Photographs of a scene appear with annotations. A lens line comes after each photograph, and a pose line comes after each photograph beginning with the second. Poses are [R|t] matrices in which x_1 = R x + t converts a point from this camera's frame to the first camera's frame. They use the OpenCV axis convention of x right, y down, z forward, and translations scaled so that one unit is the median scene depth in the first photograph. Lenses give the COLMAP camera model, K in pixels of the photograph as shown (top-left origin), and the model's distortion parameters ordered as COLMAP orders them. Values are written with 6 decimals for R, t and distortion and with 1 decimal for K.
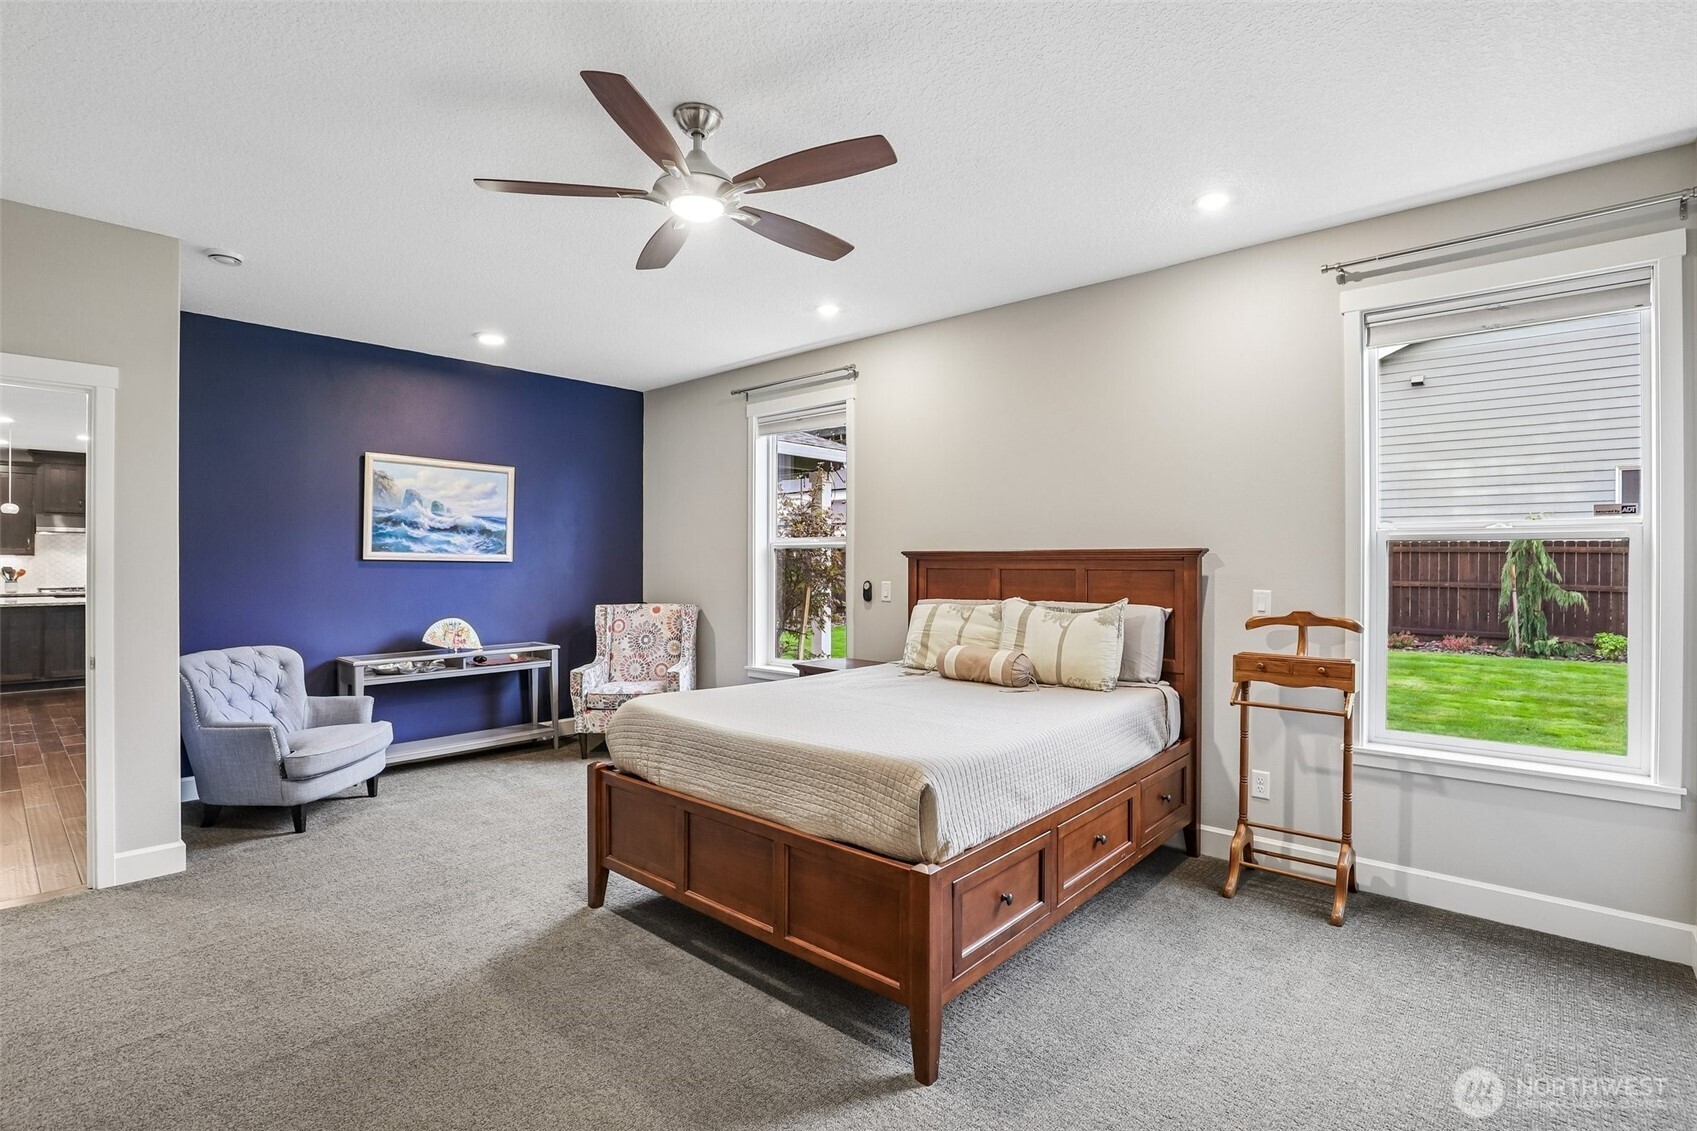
lens RADIAL K [[796.2, 0, 834.0], [0, 796.2, 565.7], [0, 0, 1]] dist [-0.032946, 0.003375]
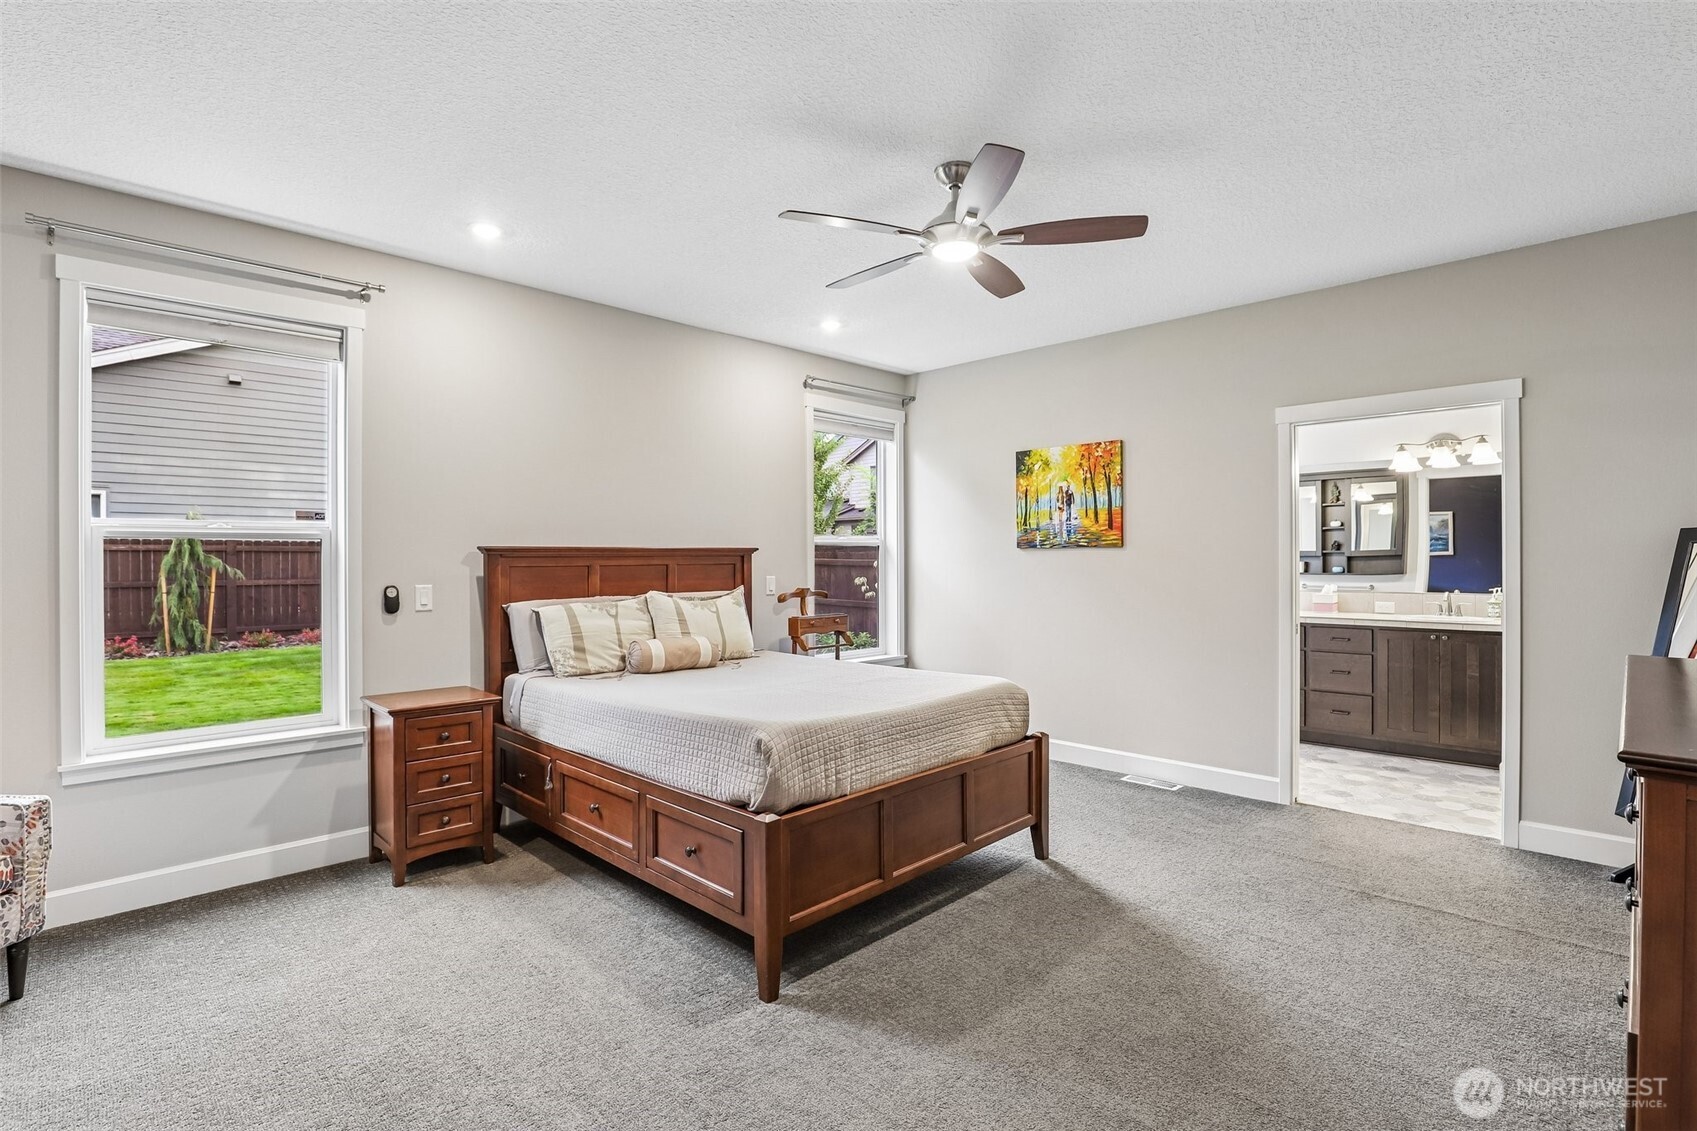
lens RADIAL K [[796.2, 0, 844.5], [0, 796.2, 561.5], [0, 0, 1]] dist [-0.032946, 0.003375]
pose [[0.053609, -0.005969, 0.998544, -0.707882], [0.011164, 0.999923, 0.005378, -0.002696], [-0.998500, 0.010859, 0.053671, 0.580526]]
